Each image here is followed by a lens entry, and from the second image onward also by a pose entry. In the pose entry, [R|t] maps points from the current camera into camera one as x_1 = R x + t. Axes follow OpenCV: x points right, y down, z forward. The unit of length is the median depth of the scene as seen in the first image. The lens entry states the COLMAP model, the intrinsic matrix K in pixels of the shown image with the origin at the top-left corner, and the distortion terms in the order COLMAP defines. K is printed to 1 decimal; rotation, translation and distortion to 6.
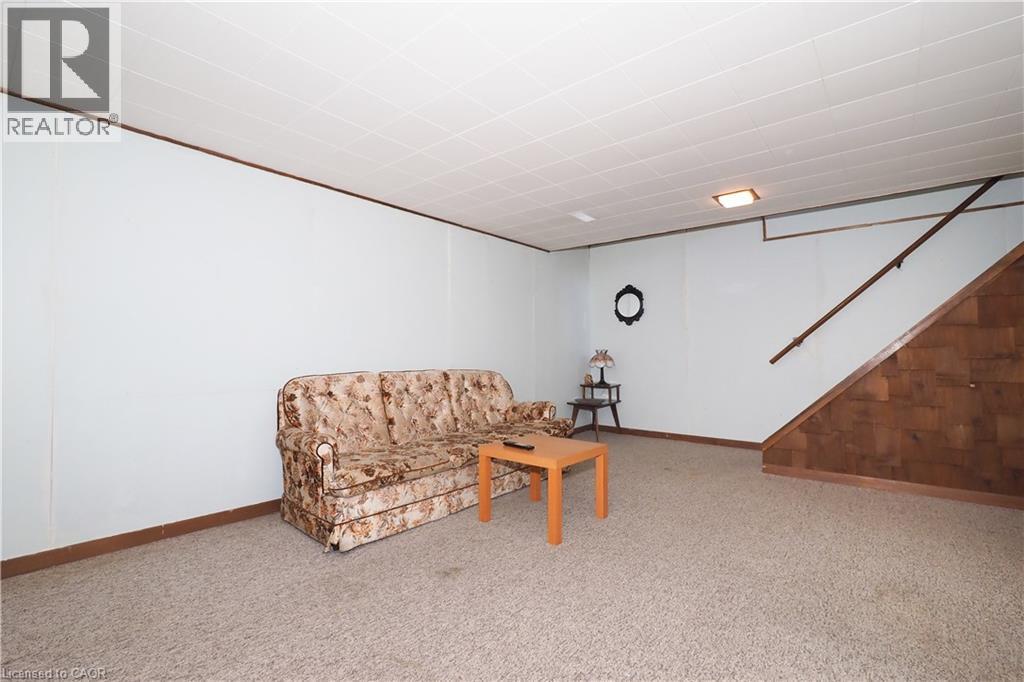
lens RADIAL K [[464.4, 0, 506.1], [0, 464.4, 348.5], [0, 0, 1]] dist [-0.004107, -0.000774]
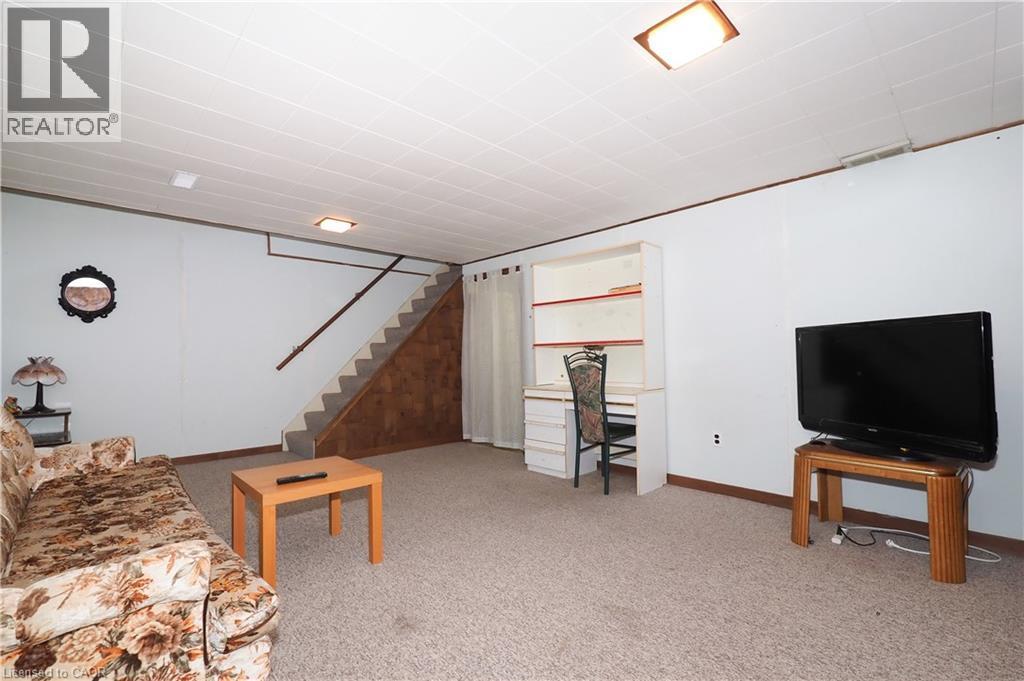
lens RADIAL K [[464.4, 0, 512.7], [0, 464.4, 349.6], [0, 0, 1]] dist [-0.004107, -0.000774]
pose [[0.093929, 0.015652, 0.995456, -0.584721], [-0.003304, 0.999876, -0.015410, -0.000557], [-0.995573, -0.001842, 0.093969, 0.450733]]
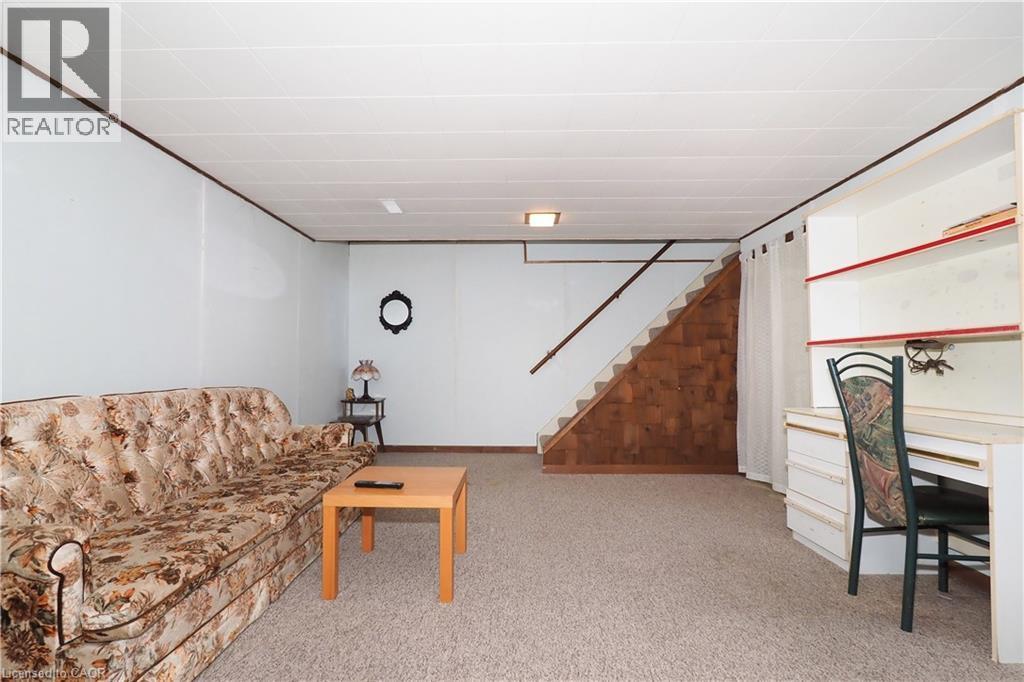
lens RADIAL K [[464.4, 0, 500.1], [0, 464.4, 357.8], [0, 0, 1]] dist [-0.004107, -0.000774]
pose [[0.782033, 0.010871, 0.623142, -0.234926], [-0.008733, 0.999941, -0.006485, 0.002418], [-0.623176, -0.000370, 0.782081, 0.221720]]
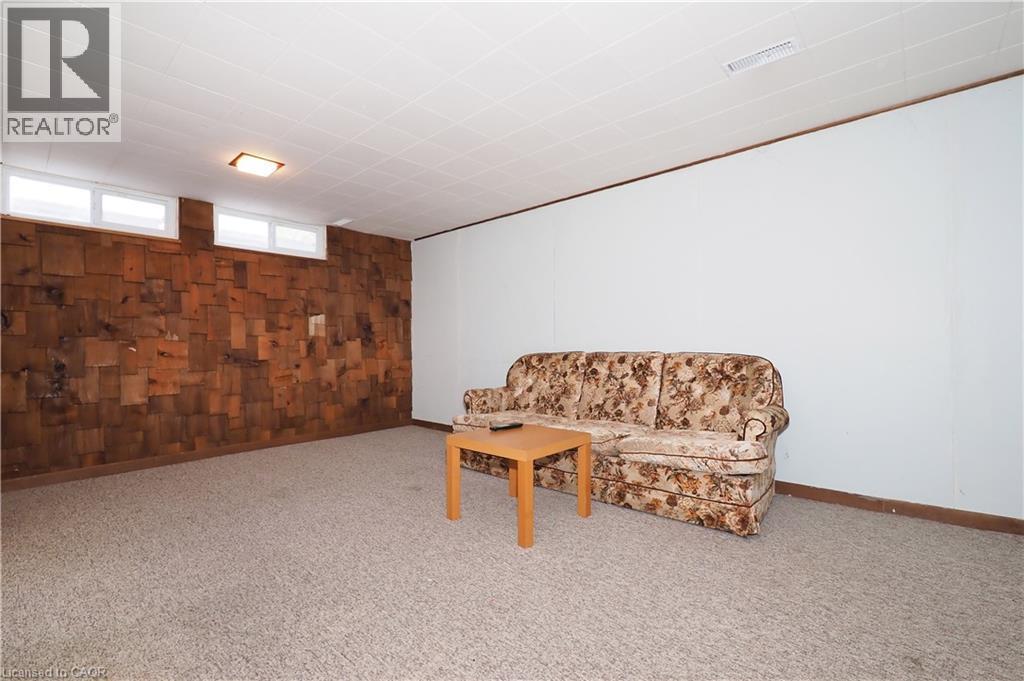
lens RADIAL K [[463.1, 0, 489.5], [0, 463.1, 345.4], [0, 0, 1]] dist [-0.005617, -0.000437]
pose [[-0.070114, -0.000892, -0.997539, 0.791191], [0.021048, 0.999776, -0.002374, 0.031729], [0.997317, -0.021163, -0.070079, 0.823404]]
